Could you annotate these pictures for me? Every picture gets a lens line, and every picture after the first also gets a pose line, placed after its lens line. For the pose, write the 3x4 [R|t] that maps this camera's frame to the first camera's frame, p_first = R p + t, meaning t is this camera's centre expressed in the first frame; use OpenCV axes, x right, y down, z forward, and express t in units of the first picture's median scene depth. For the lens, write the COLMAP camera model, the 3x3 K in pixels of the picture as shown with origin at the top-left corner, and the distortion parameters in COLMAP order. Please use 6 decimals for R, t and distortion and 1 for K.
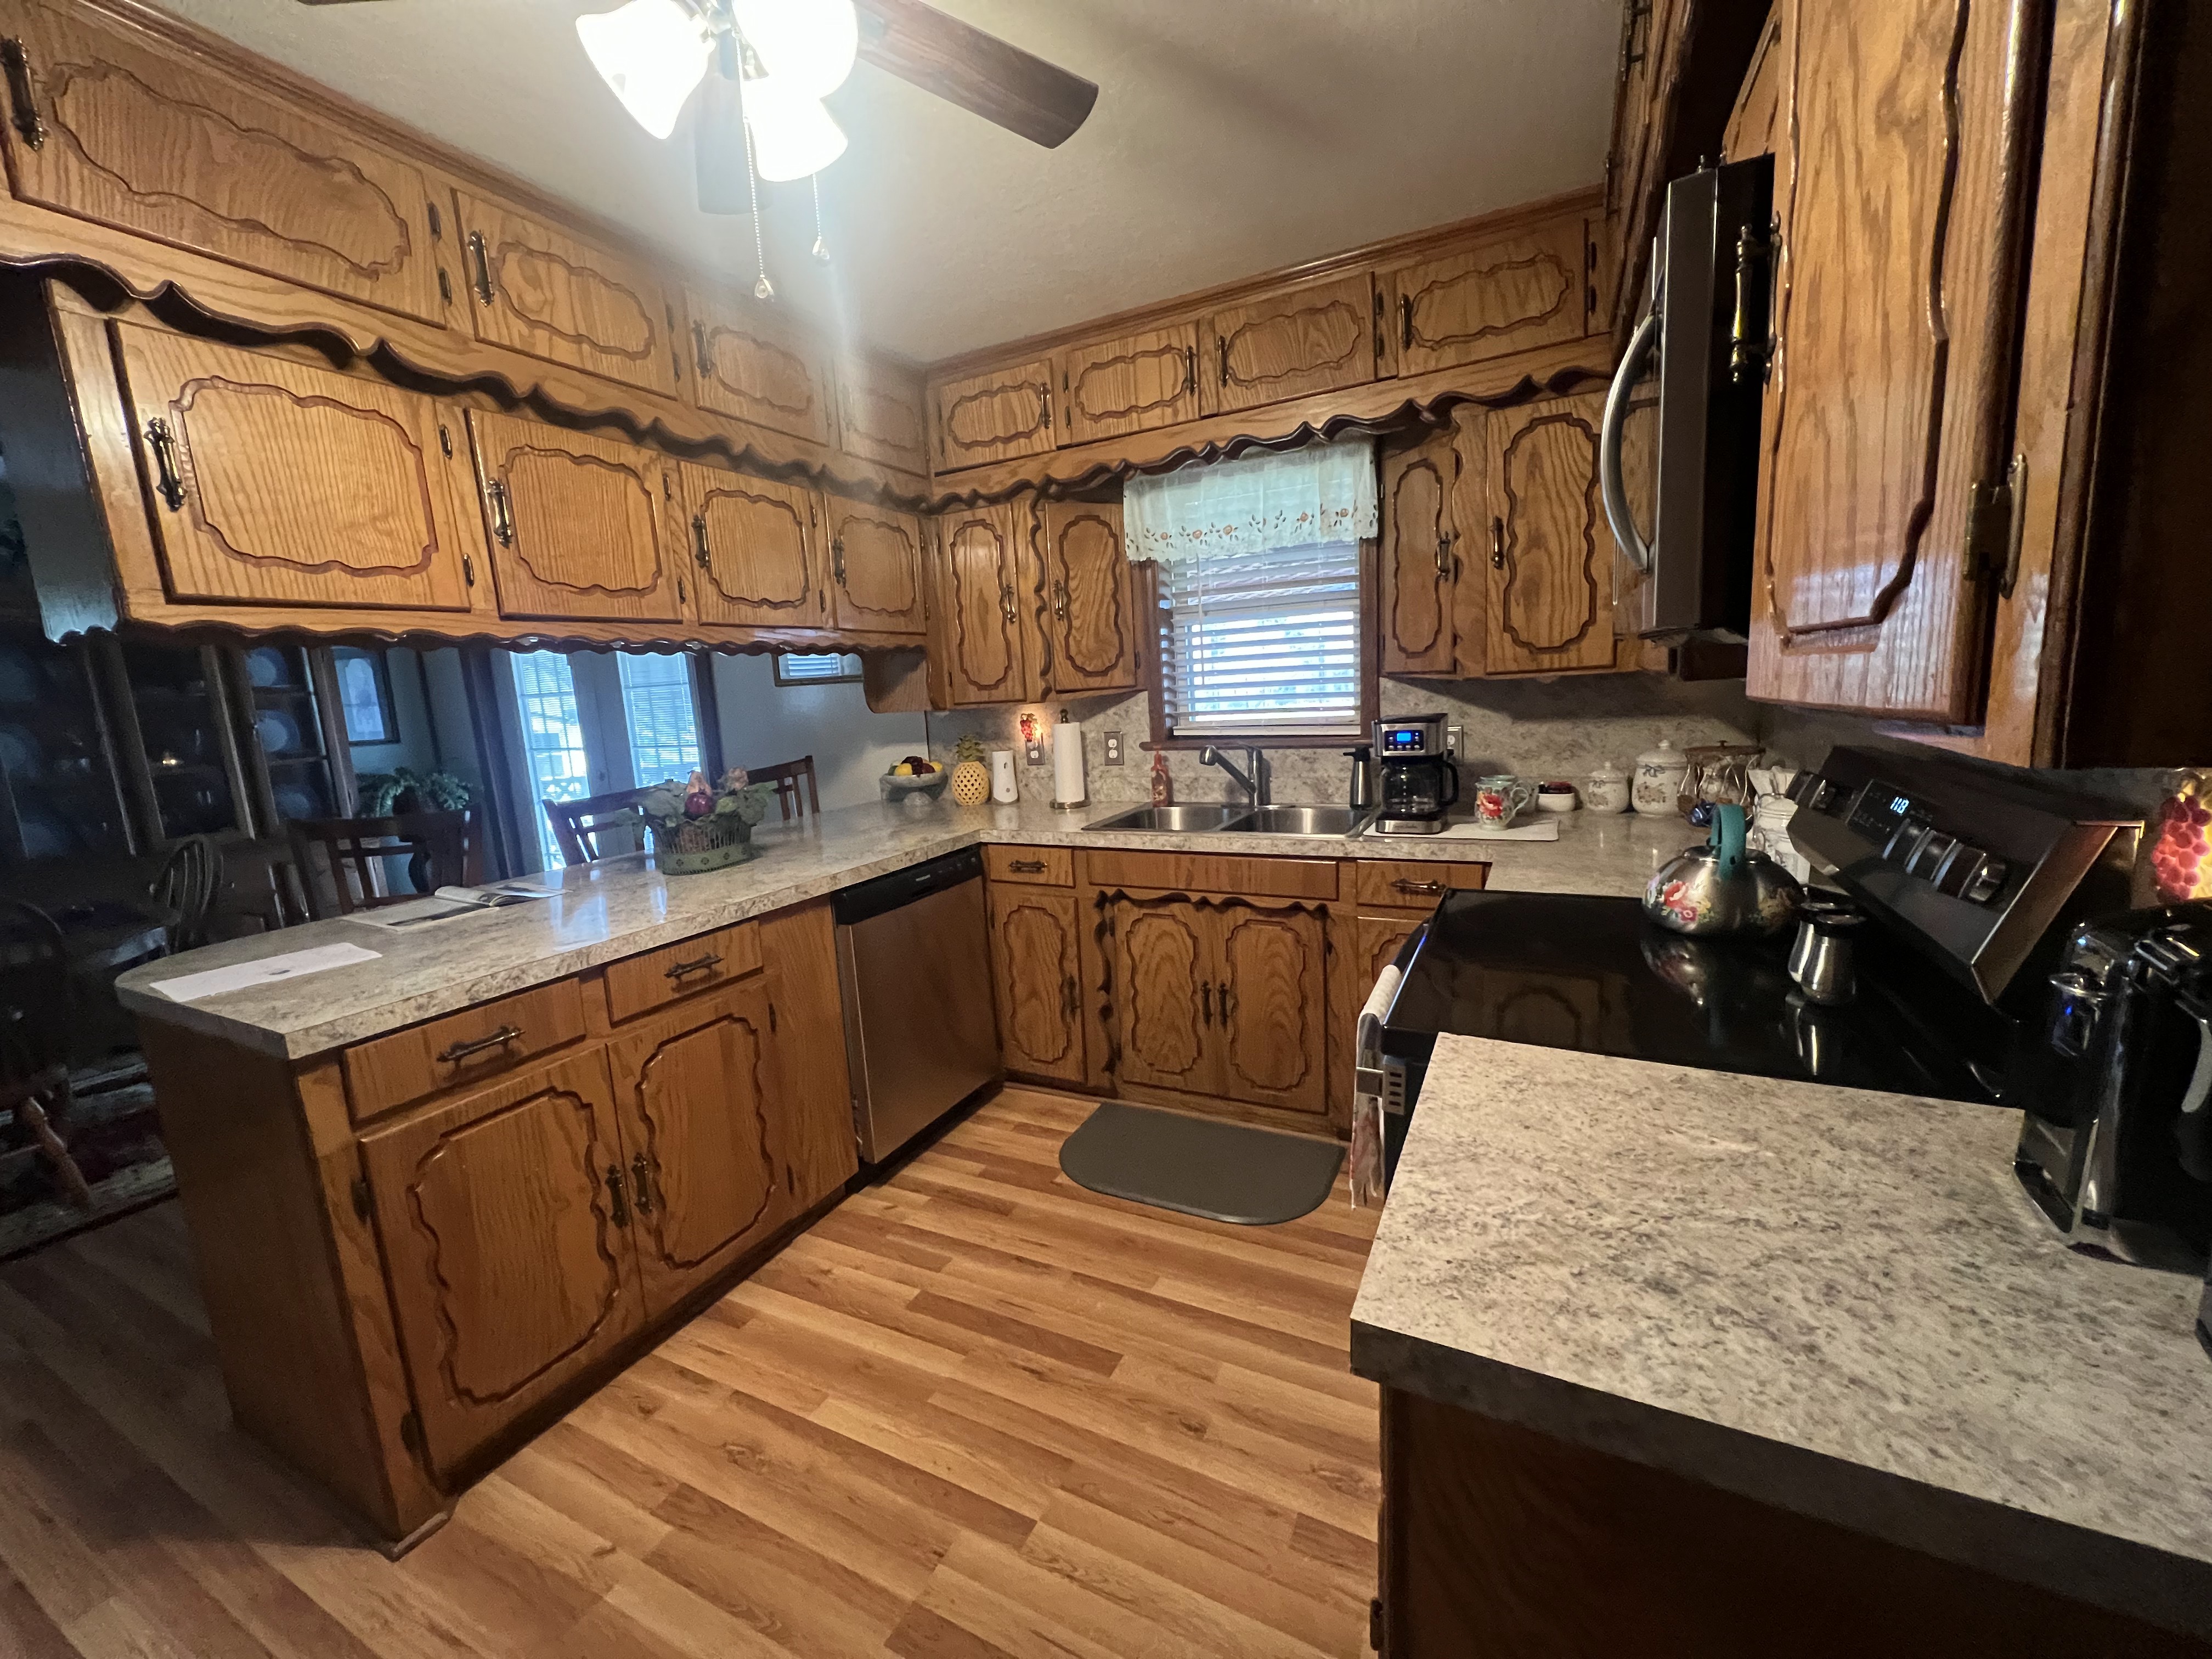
lens RADIAL K [[885.9, 0, 1095.4], [0, 885.9, 820.7], [0, 0, 1]] dist [-0.000001, 0.000098]
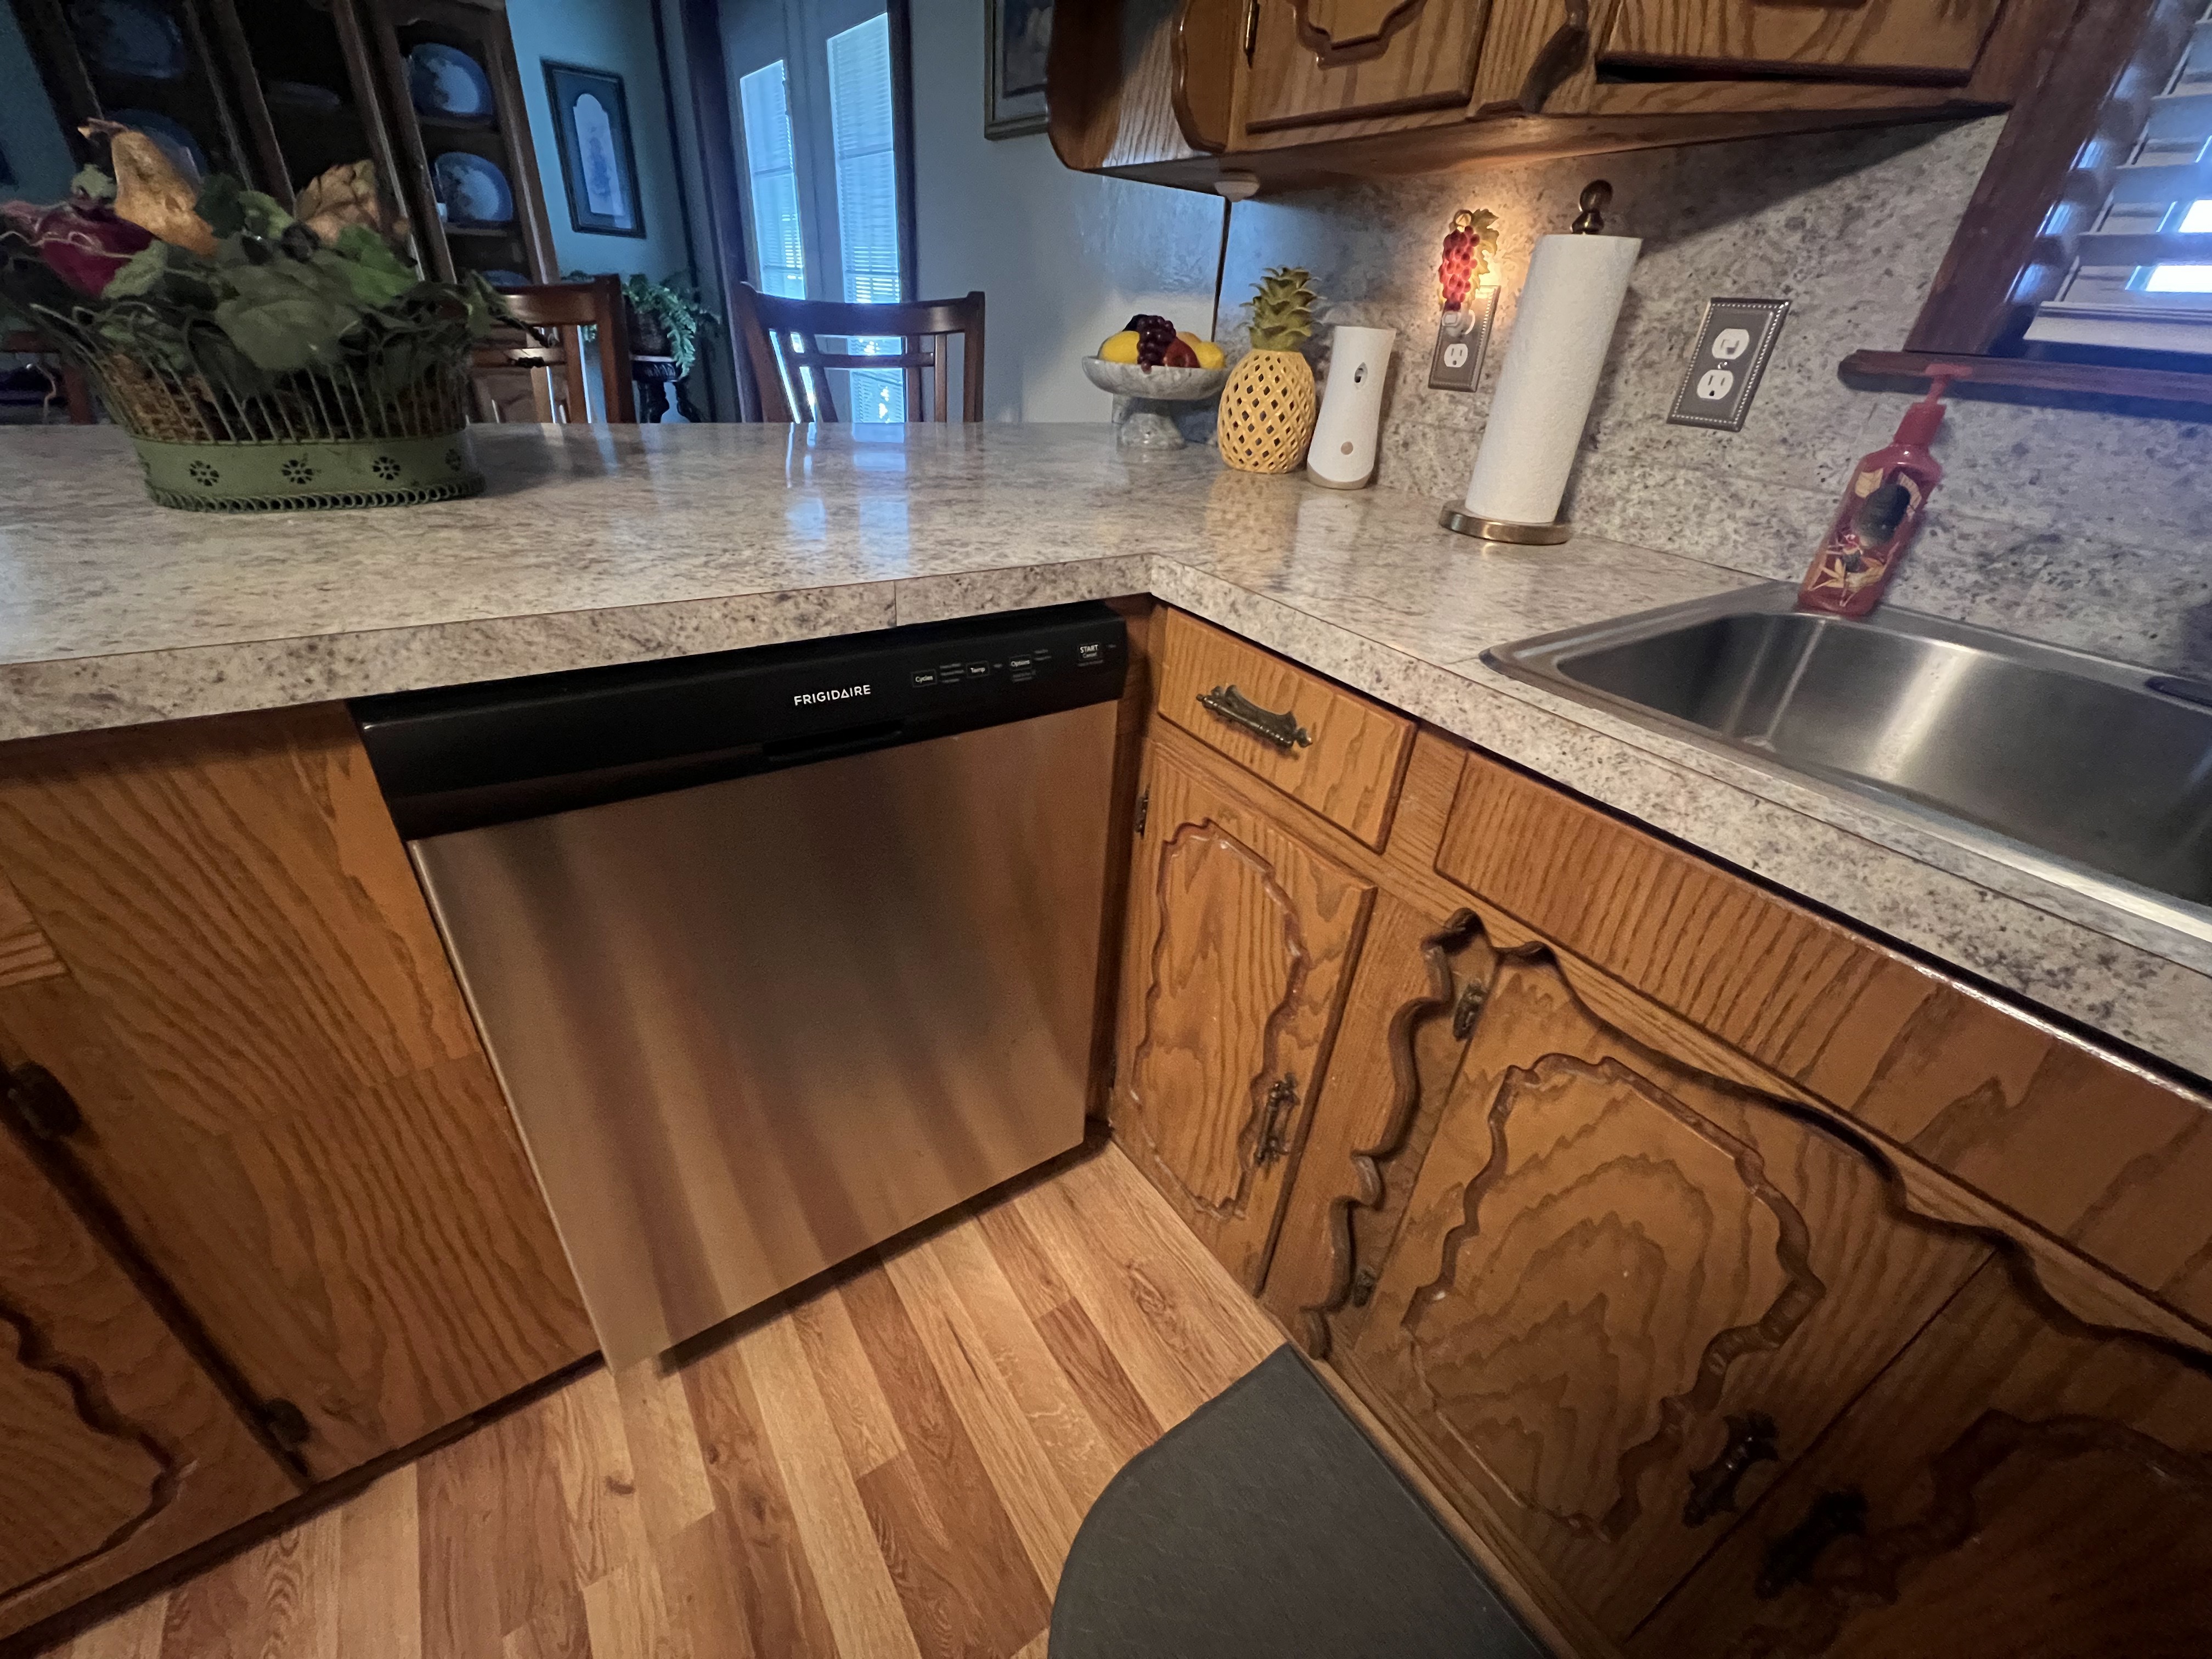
lens RADIAL K [[885.9, 0, 1095.4], [0, 885.9, 820.7], [0, 0, 1]] dist [-0.000001, 0.000098]
pose [[0.869667, 0.343844, -0.354189, -0.005489], [-0.192829, 0.897130, 0.397460, -0.023008], [0.454418, -0.277360, 0.846508, 0.633291]]
